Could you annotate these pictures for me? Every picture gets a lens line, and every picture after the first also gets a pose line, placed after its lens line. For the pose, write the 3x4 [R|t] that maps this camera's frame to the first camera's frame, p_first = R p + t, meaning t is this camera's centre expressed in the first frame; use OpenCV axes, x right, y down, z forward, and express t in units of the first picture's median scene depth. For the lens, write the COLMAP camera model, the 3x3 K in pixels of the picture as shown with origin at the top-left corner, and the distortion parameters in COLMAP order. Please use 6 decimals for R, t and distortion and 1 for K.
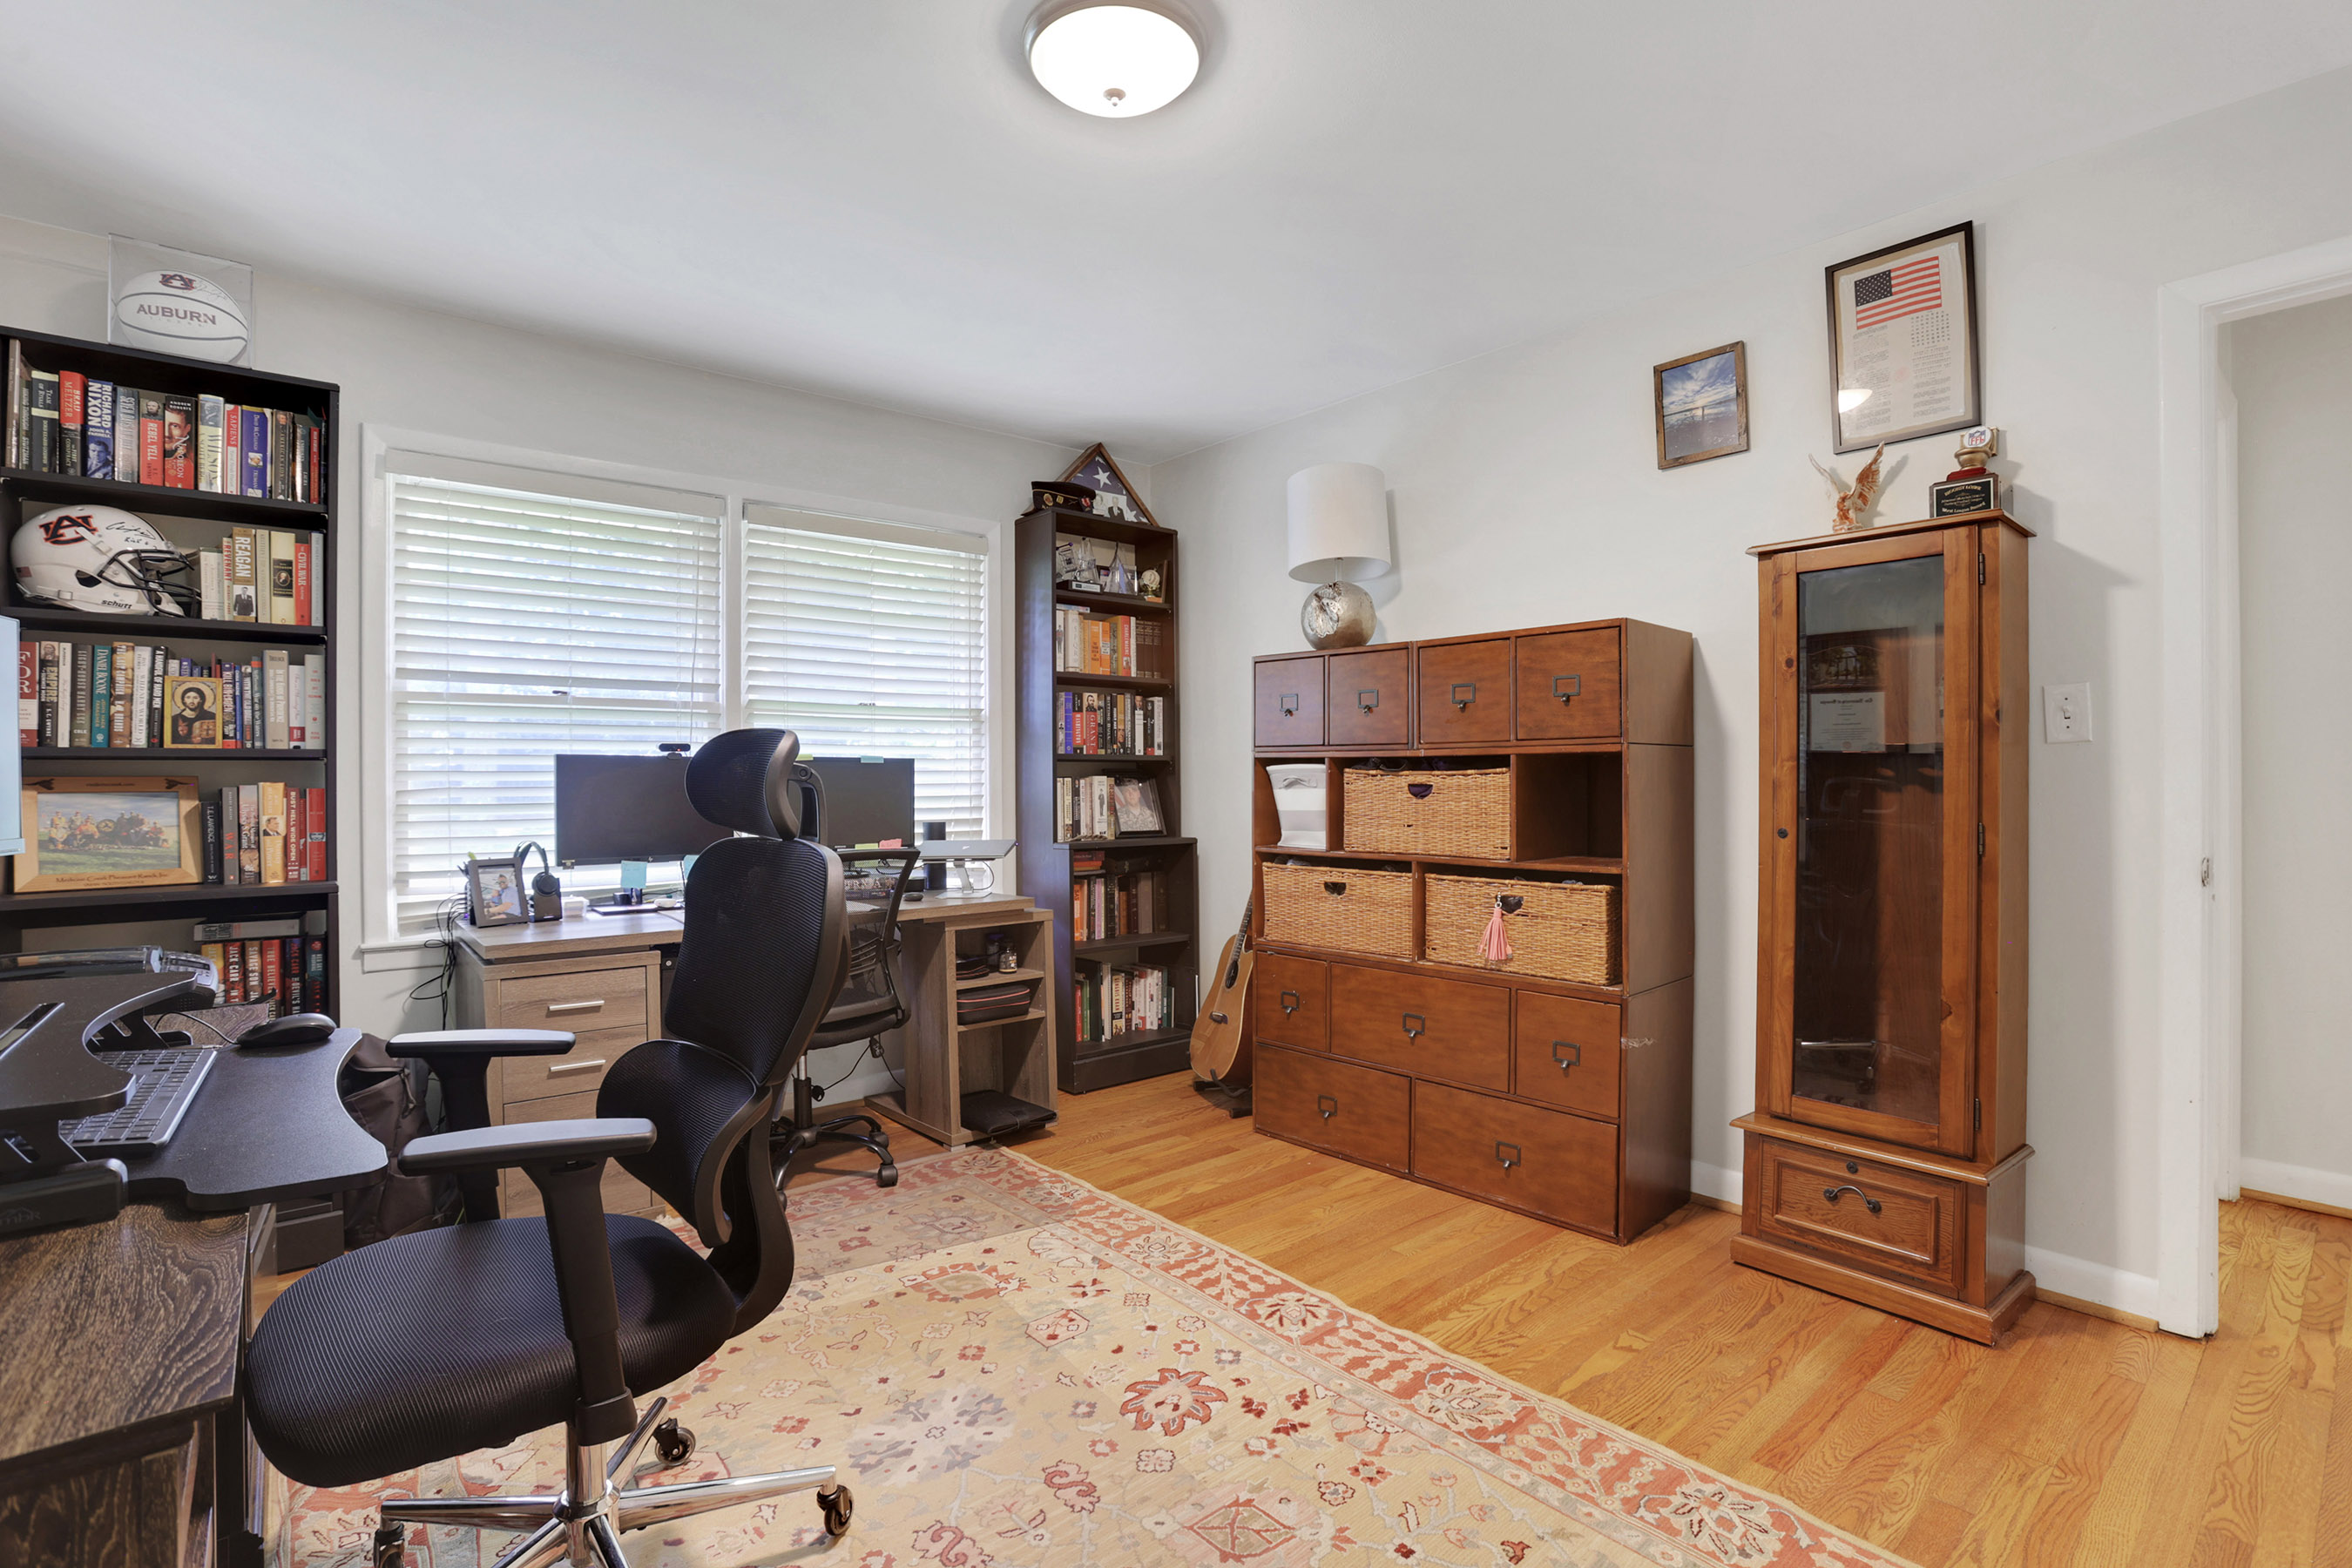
lens RADIAL K [[1083.9, 0, 1174.0], [0, 1083.9, 781.3], [0, 0, 1]] dist [-0.050324, 0.005181]
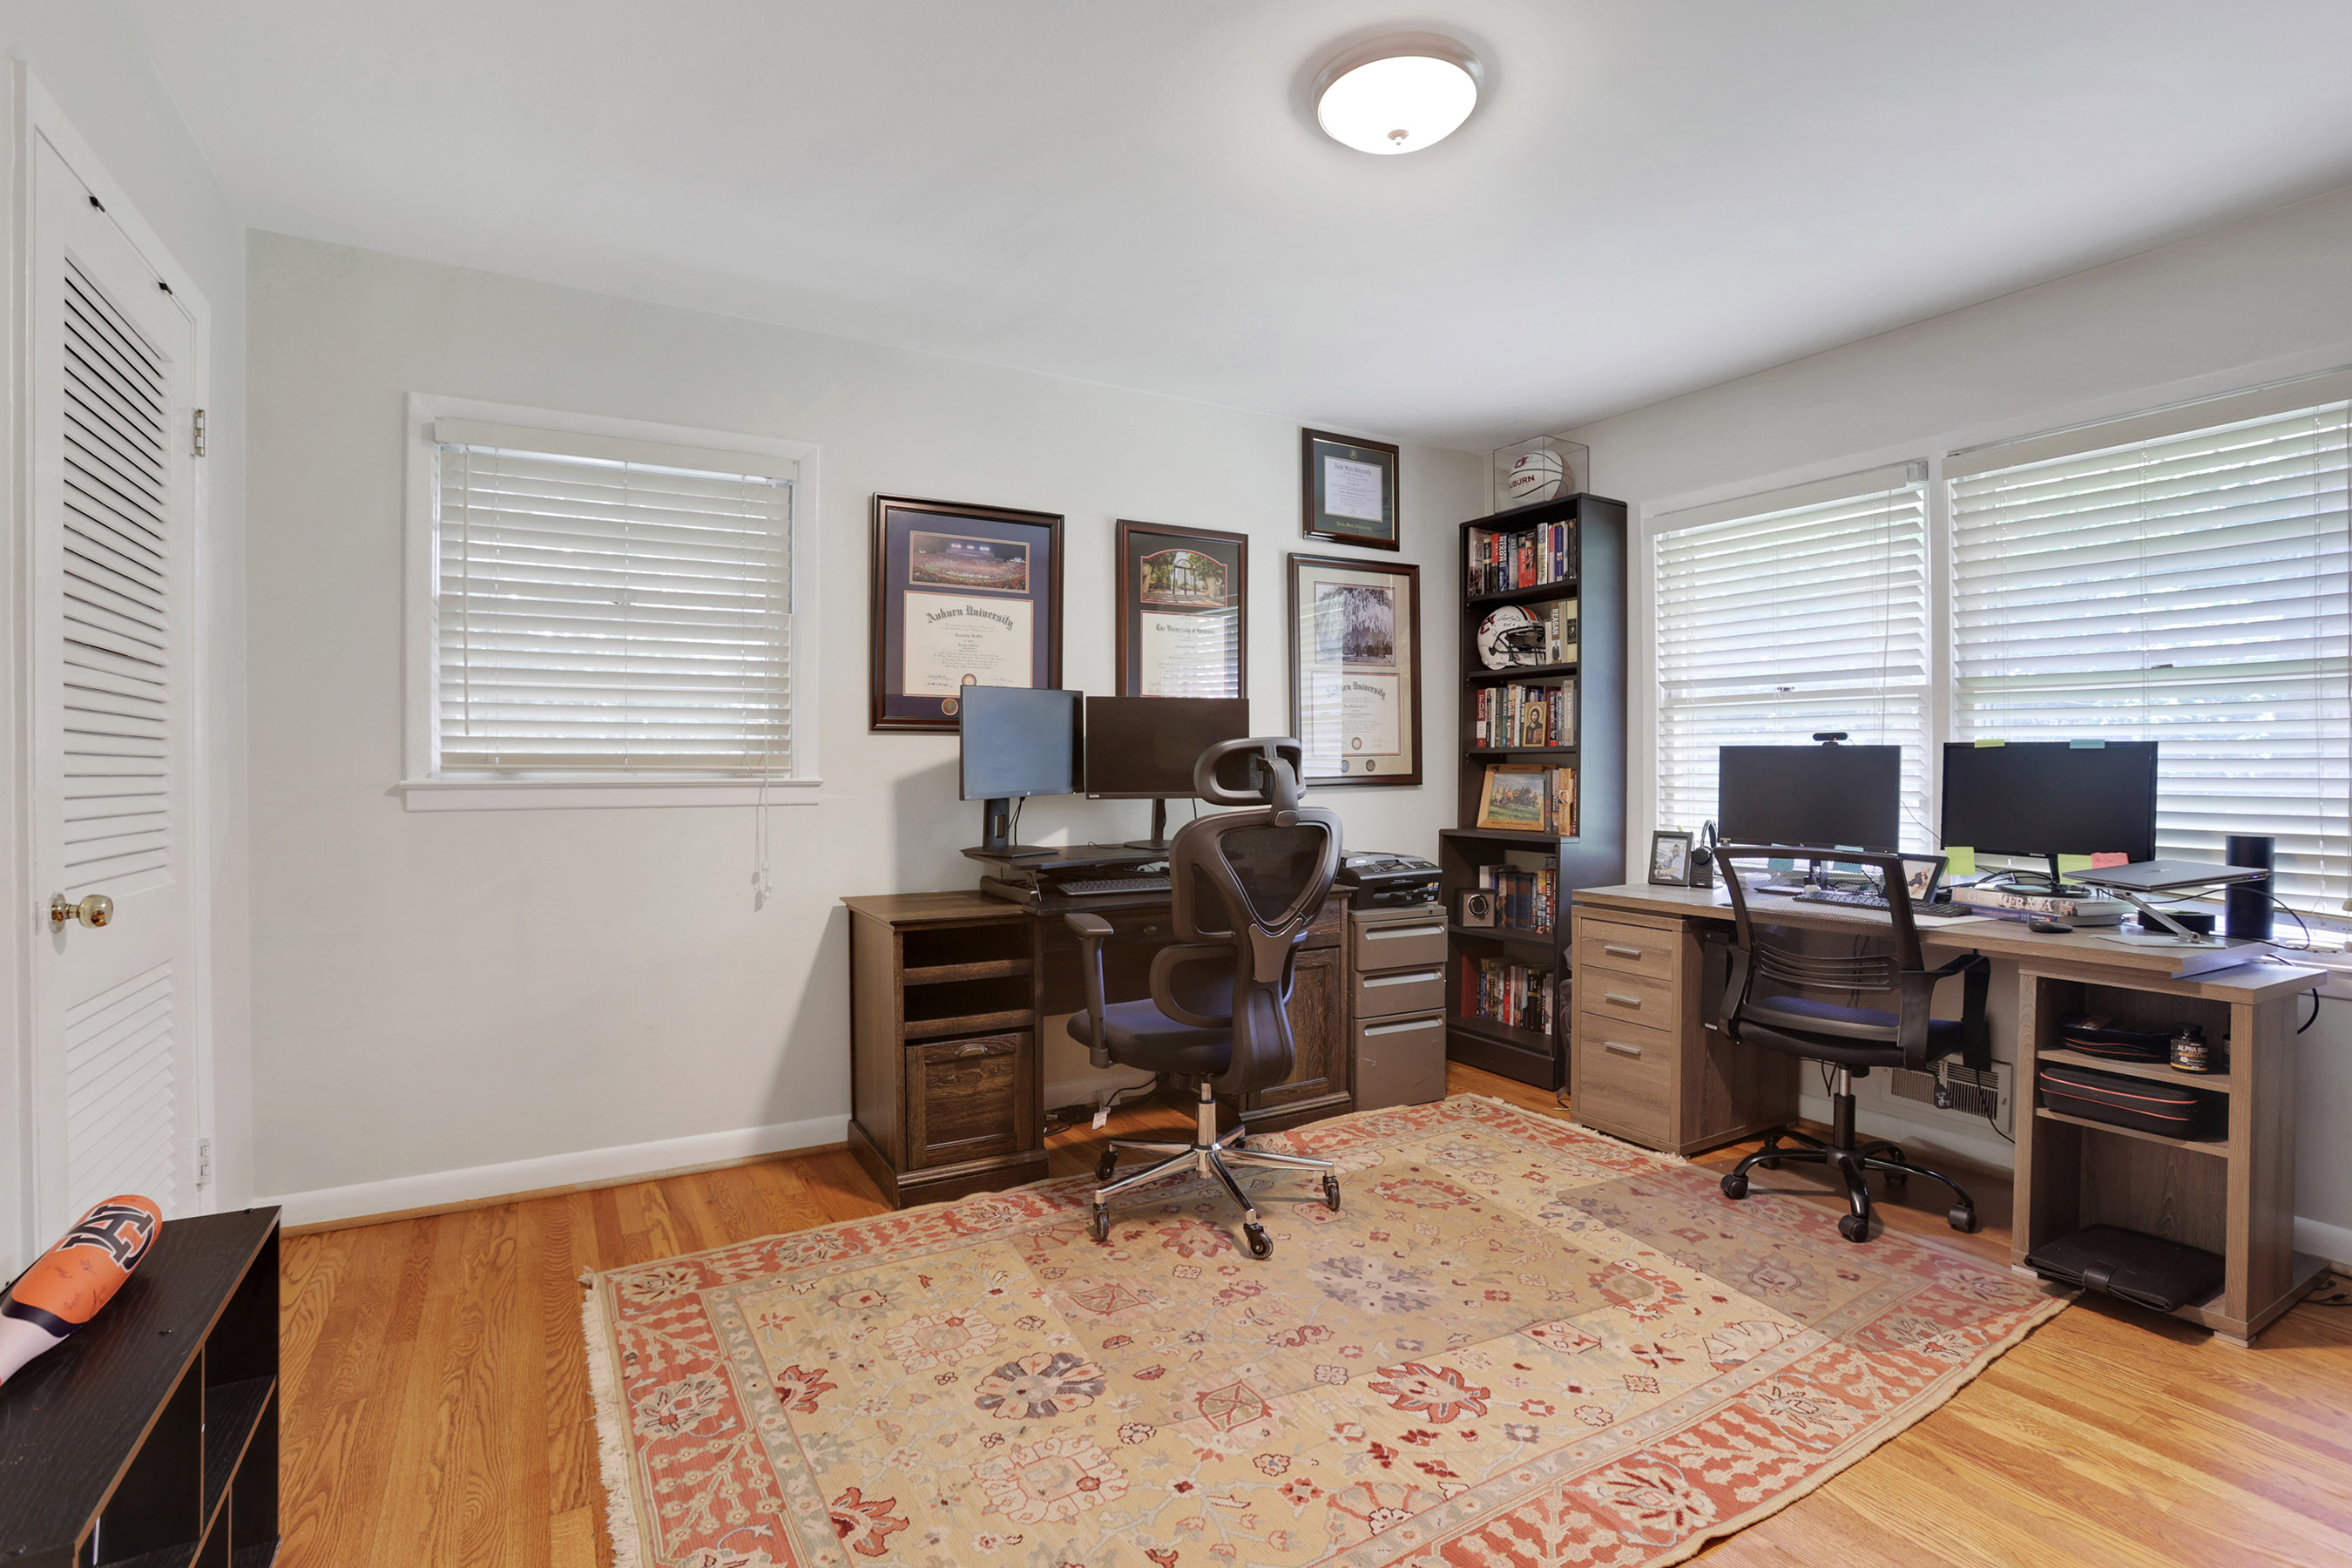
lens RADIAL K [[1083.9, 0, 1171.2], [0, 1083.9, 773.9], [0, 0, 1]] dist [-0.050324, 0.005181]
pose [[-0.164035, 0.012803, -0.986371, 0.794118], [-0.002420, 0.999908, 0.013381, -0.010756], [0.986451, 0.004582, -0.163989, 0.718104]]
